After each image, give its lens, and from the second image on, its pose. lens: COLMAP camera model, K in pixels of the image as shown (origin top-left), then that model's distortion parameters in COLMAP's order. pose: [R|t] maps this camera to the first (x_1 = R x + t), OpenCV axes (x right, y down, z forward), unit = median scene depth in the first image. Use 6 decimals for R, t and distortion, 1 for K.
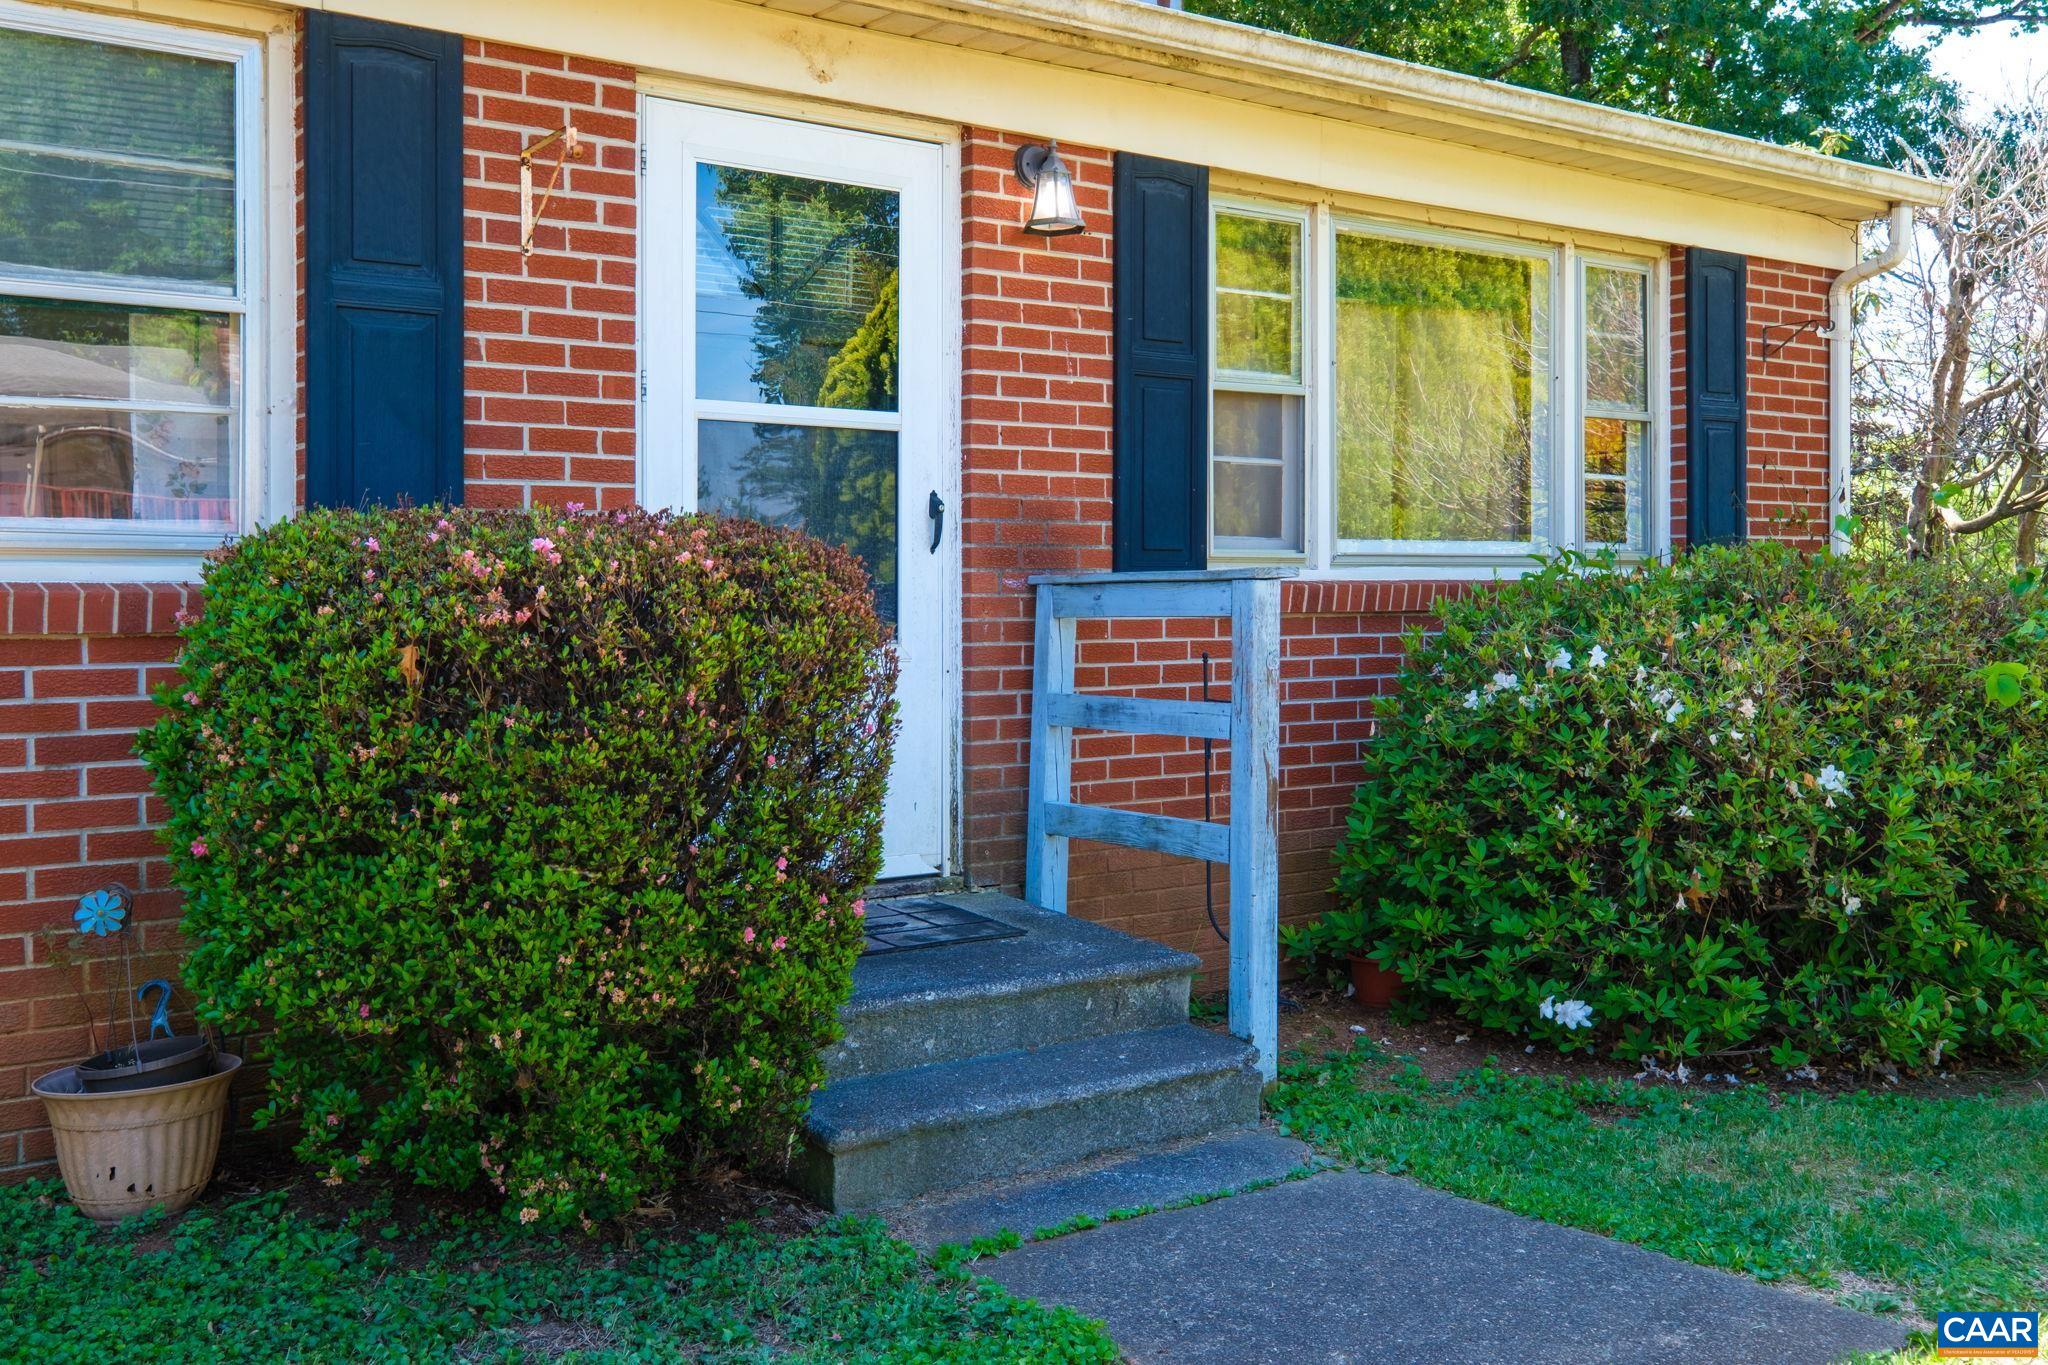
lens RADIAL K [[2003.6, 0, 1024.0], [0, 2003.6, 682.5], [0, 0, 1]] dist [-0.072010, 0.190457]
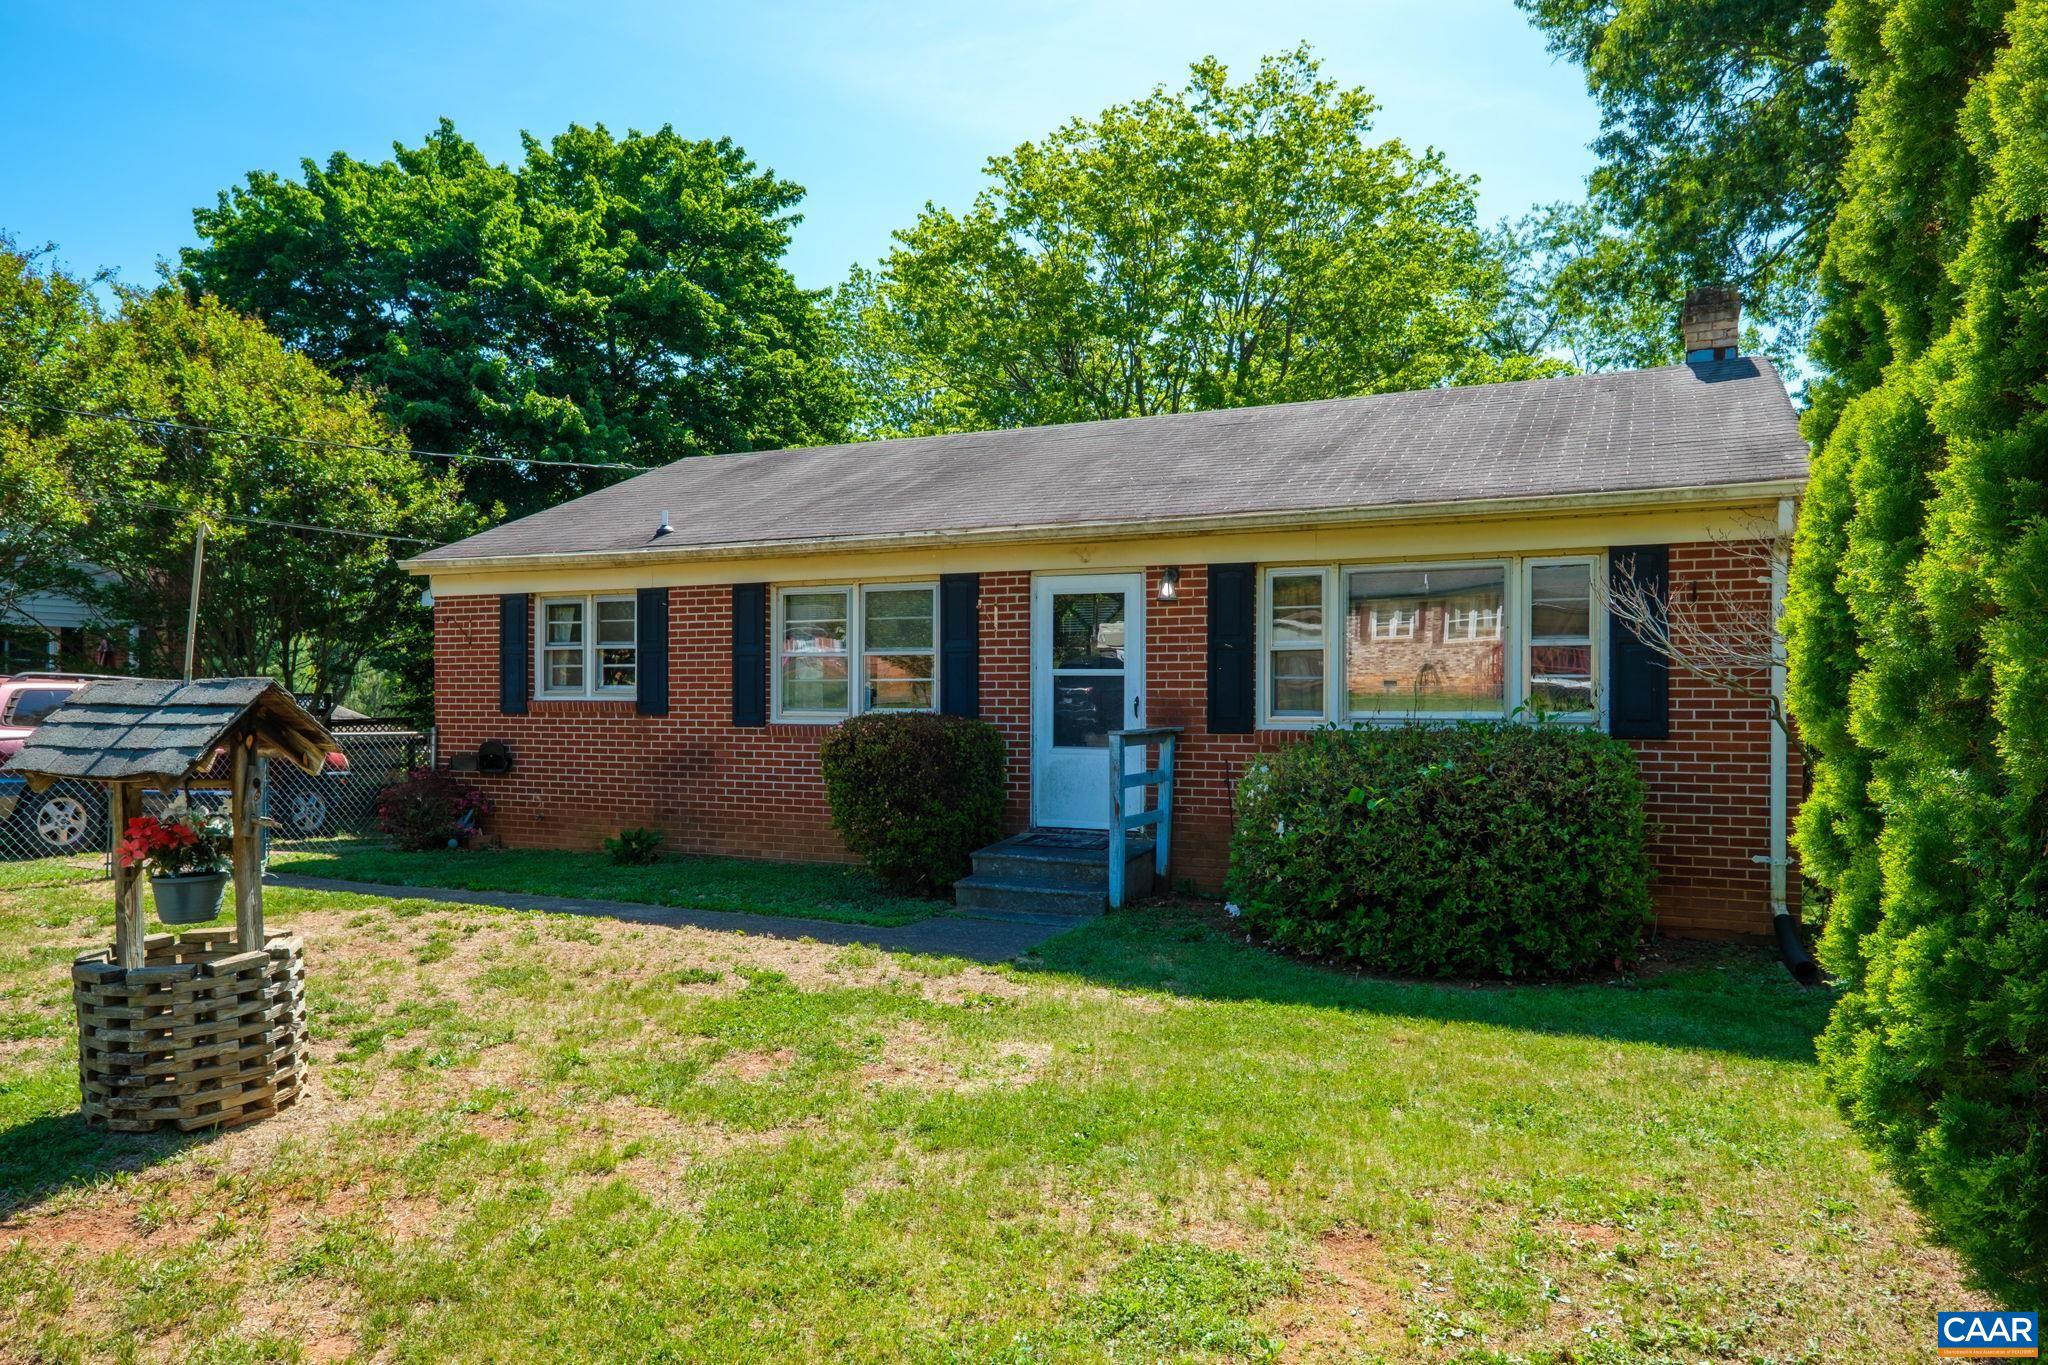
lens RADIAL K [[1411.9, 0, 937.5], [0, 1411.9, 682.2], [0, 0, 1]] dist [-0.069298, 0.137279]
pose [[0.412567, 0.005204, -0.910913, 1.709723], [-0.035769, 0.999305, -0.010491, -0.087652], [0.910225, 0.036911, 0.412466, -0.081157]]
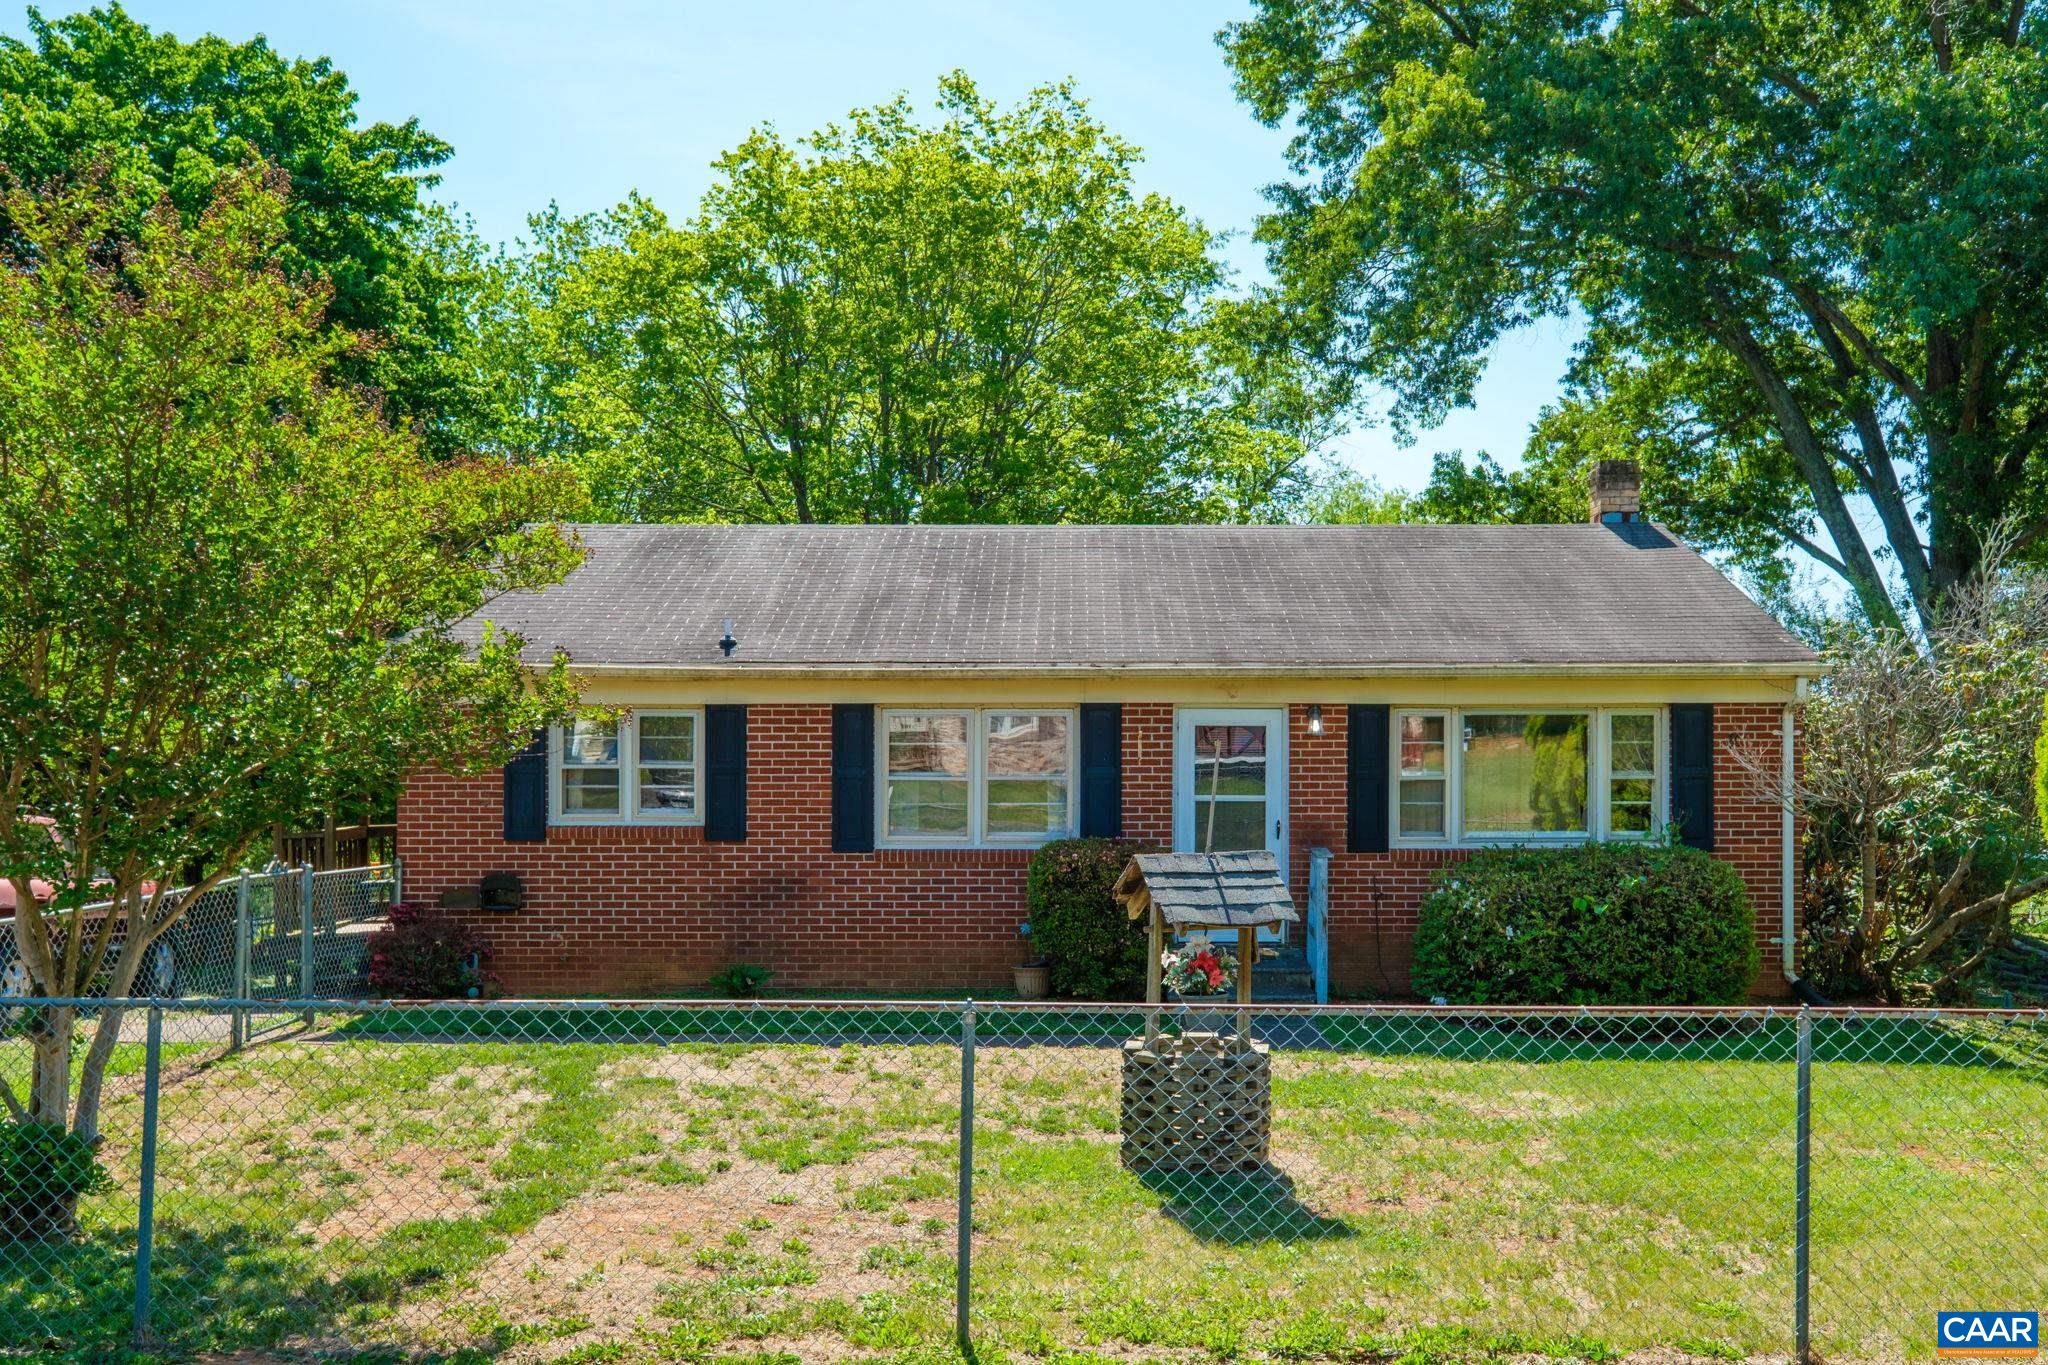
lens RADIAL K [[2003.6, 0, 1024.0], [0, 2003.6, 682.5], [0, 0, 1]] dist [-0.072010, 0.190457]
pose [[0.769970, -0.012184, -0.637964, 1.706076], [-0.028935, 0.998122, -0.053985, -0.134732], [0.637424, 0.060026, 0.768171, -1.732180]]
